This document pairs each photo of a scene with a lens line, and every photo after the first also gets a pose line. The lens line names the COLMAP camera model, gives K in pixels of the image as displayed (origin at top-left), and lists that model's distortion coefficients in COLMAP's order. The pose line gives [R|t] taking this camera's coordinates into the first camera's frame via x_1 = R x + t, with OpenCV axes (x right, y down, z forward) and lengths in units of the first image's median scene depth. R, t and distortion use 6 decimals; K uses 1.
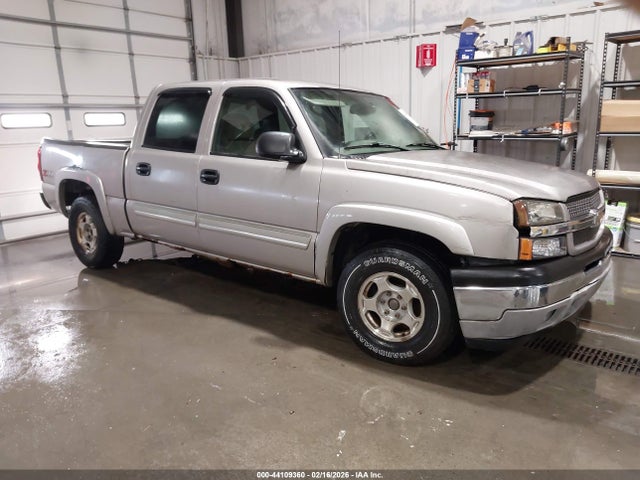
lens RADIAL K [[489.2, 0, 322.9], [0, 489.2, 240.1], [0, 0, 1]] dist [0.027721, -0.048091]
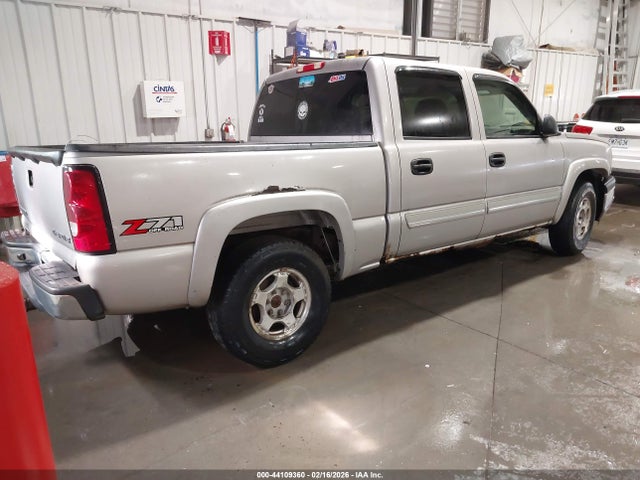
lens RADIAL K [[489.2, 0, 320.1], [0, 489.2, 236.8], [0, 0, 1]] dist [0.027721, -0.048091]
pose [[0.261540, -0.232499, 0.936772, -0.898957], [0.230054, 0.957598, 0.173438, -0.161398], [-0.937375, 0.170147, 0.303937, 0.717264]]
